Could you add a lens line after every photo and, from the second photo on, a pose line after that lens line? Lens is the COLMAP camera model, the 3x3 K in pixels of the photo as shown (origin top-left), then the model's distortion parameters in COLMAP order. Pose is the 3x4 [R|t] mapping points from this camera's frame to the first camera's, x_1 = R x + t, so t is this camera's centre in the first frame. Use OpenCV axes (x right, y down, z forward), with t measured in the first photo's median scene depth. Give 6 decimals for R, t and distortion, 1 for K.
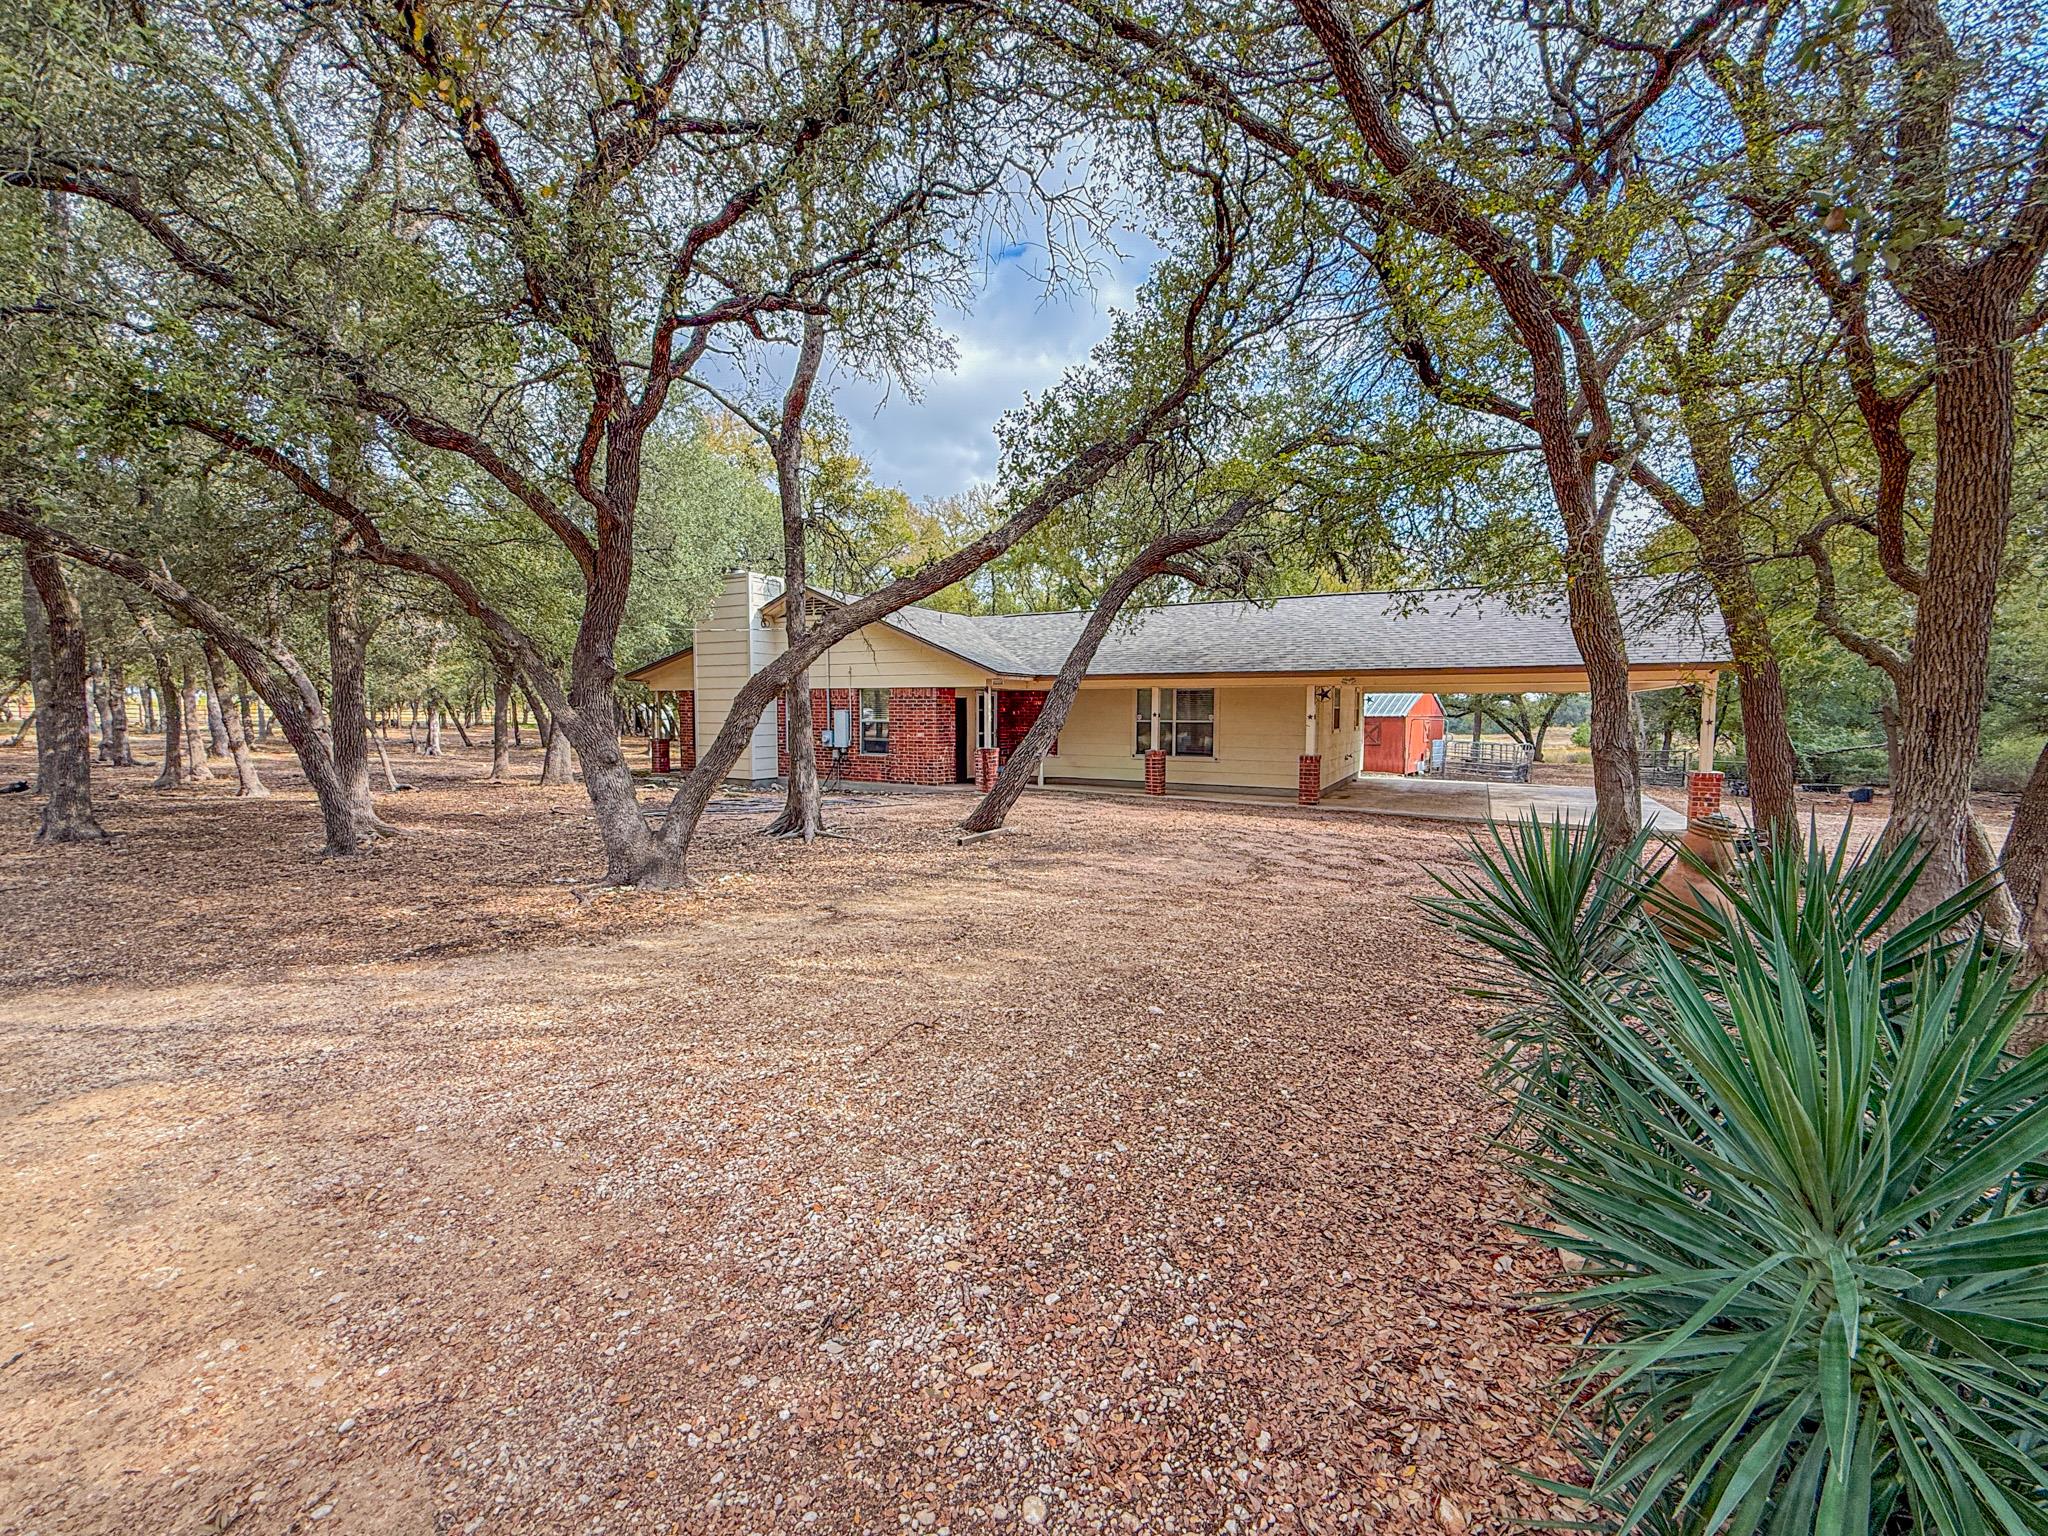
lens RADIAL K [[831.3, 0, 1034.1], [0, 831.3, 764.3], [0, 0, 1]] dist [0.000581, 0.000020]
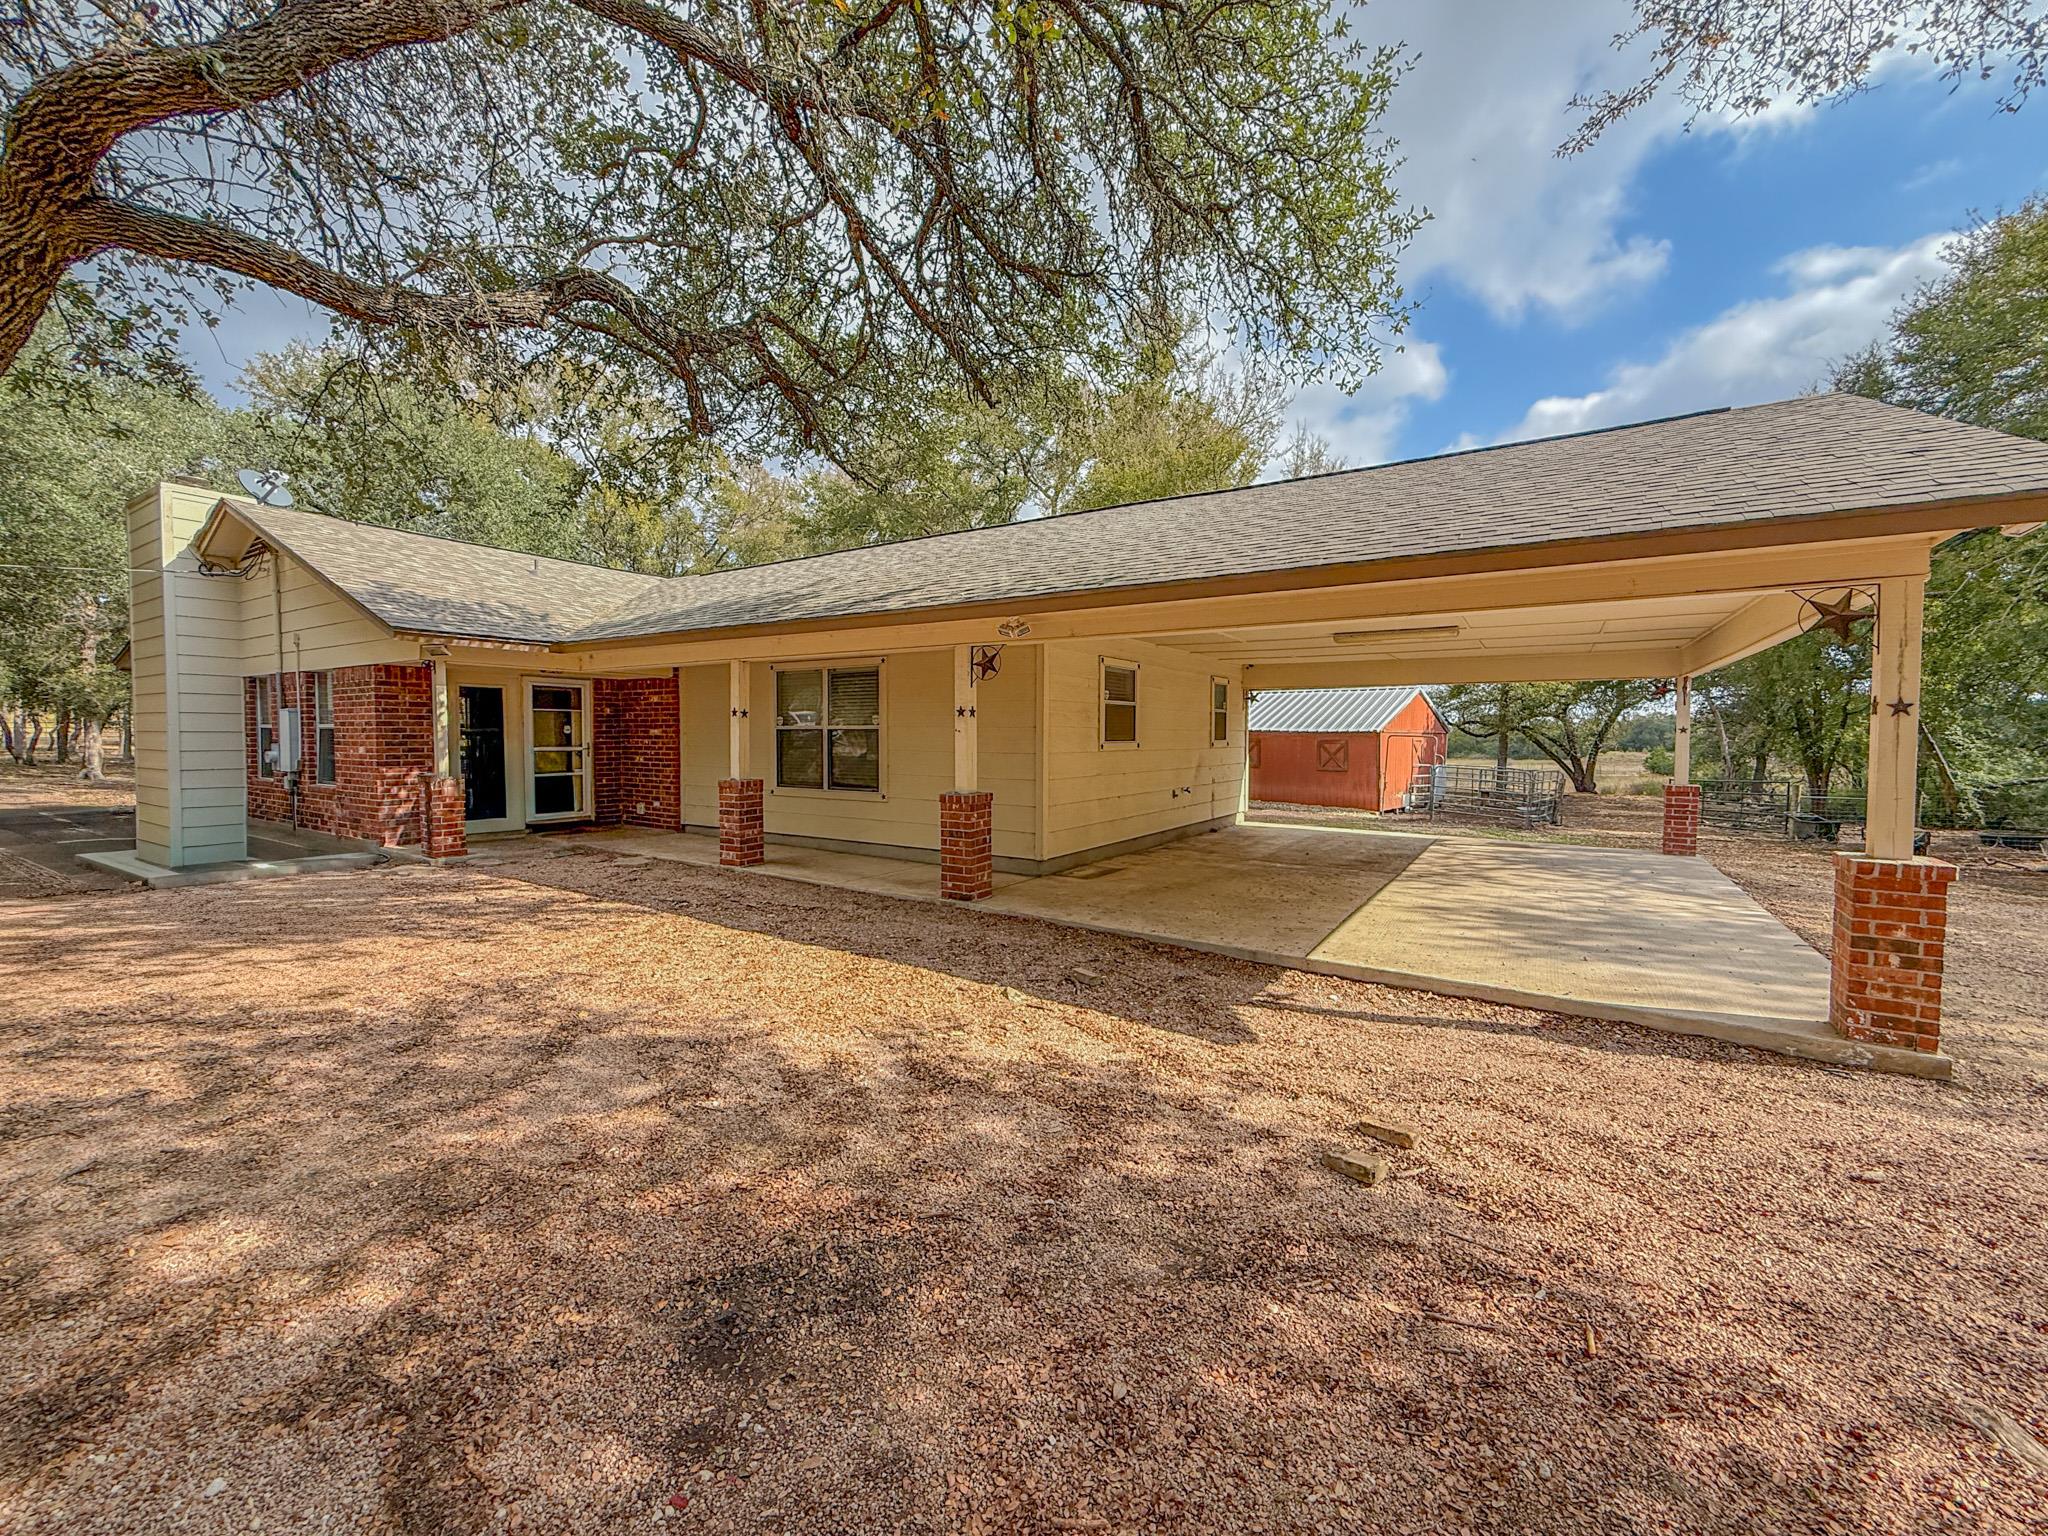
lens RADIAL K [[815.5, 0, 1033.0], [0, 815.5, 769.2], [0, 0, 1]] dist [-0.001429, -0.000327]
pose [[0.996979, 0.004598, -0.077534, 0.400497], [-0.006360, 0.999727, -0.022492, -0.013634], [0.077409, 0.022918, 0.996736, 0.529821]]
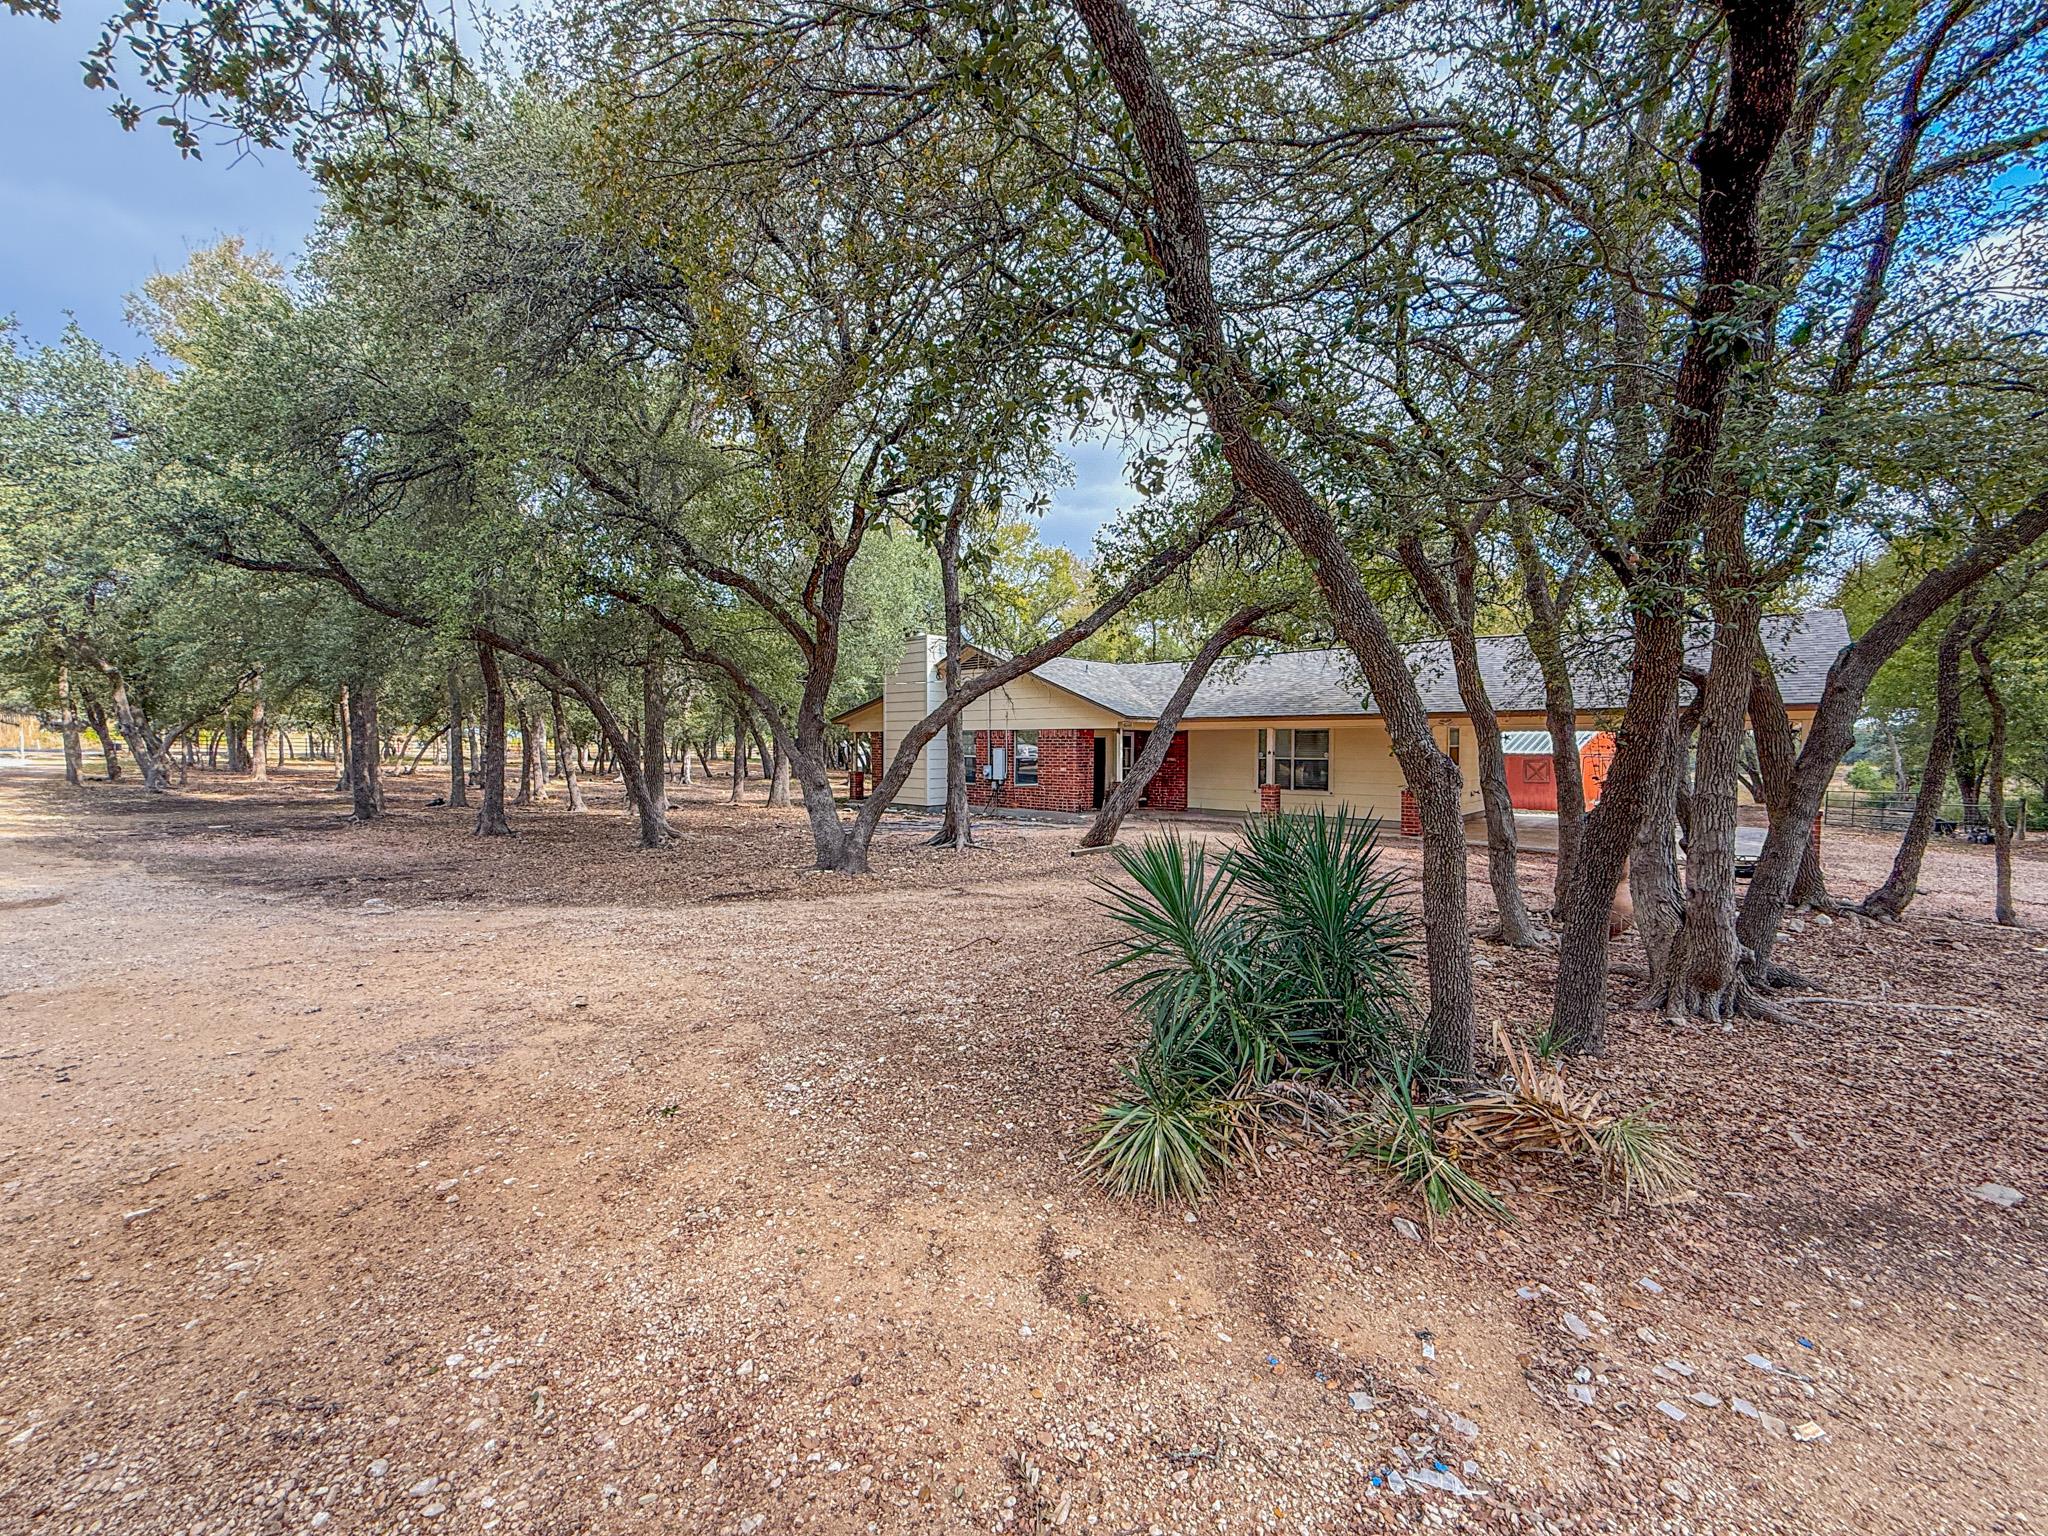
lens RADIAL K [[831.3, 0, 1034.1], [0, 831.3, 764.3], [0, 0, 1]] dist [0.000581, 0.000020]
pose [[0.976714, 0.004168, -0.214507, 0.080763], [-0.013371, 0.999050, -0.041470, 0.007071], [0.214130, 0.043372, 0.975842, -0.164355]]
